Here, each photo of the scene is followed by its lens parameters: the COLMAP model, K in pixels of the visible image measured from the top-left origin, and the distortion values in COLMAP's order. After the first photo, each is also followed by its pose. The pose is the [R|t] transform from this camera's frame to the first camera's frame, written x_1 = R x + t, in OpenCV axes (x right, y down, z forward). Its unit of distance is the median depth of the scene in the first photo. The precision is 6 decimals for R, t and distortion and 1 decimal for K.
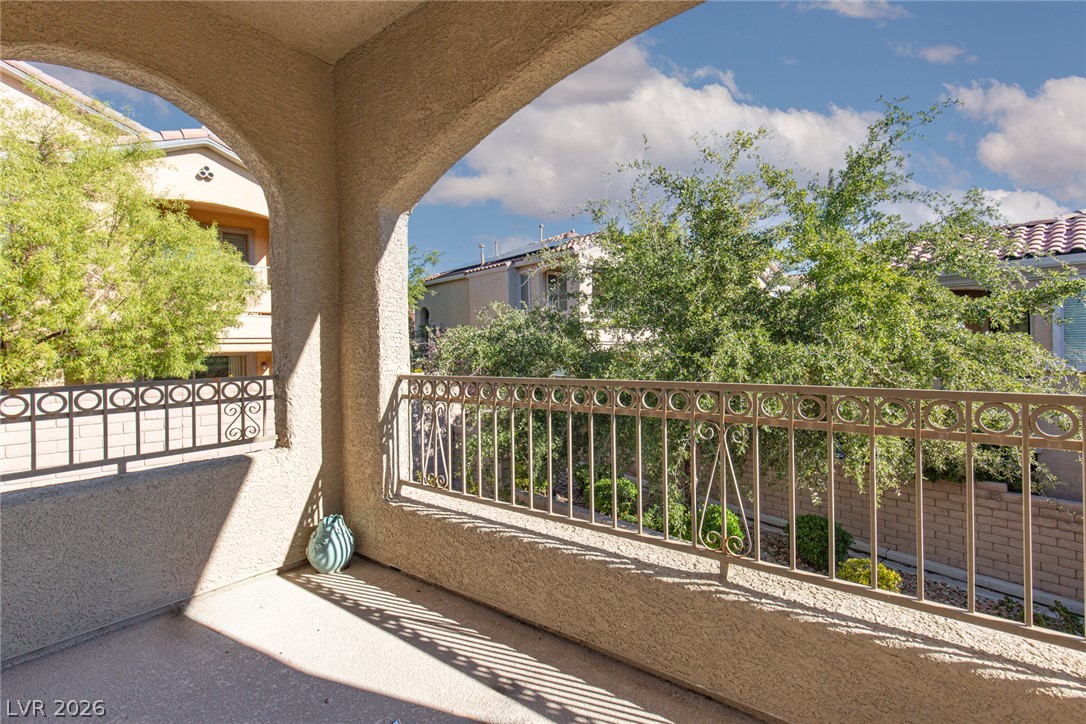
lens RADIAL K [[481.6, 0, 641.8], [0, 481.6, 338.7], [0, 0, 1]] dist [0.002069, 0.000479]
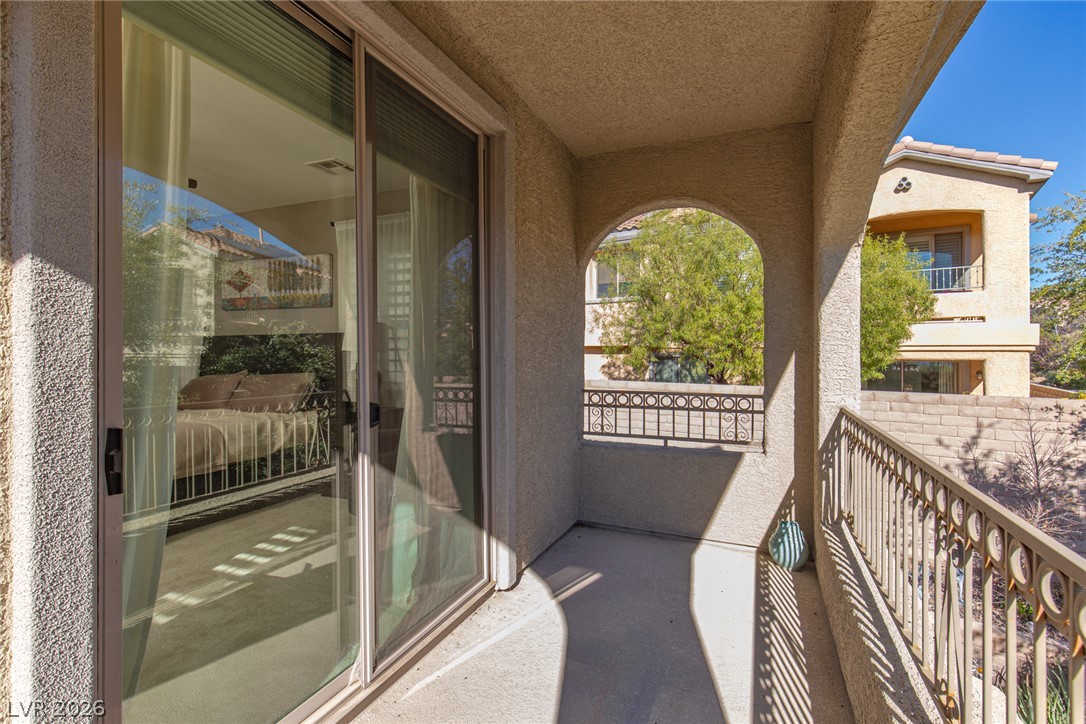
lens RADIAL K [[528.3, 0, 538.6], [0, 528.3, 348.5], [0, 0, 1]] dist [0.000719, -0.000050]
pose [[0.215617, 0.015339, -0.976358, 0.470573], [-0.009816, 0.999860, 0.013541, -0.060736], [0.976429, 0.006664, 0.215737, 0.139039]]
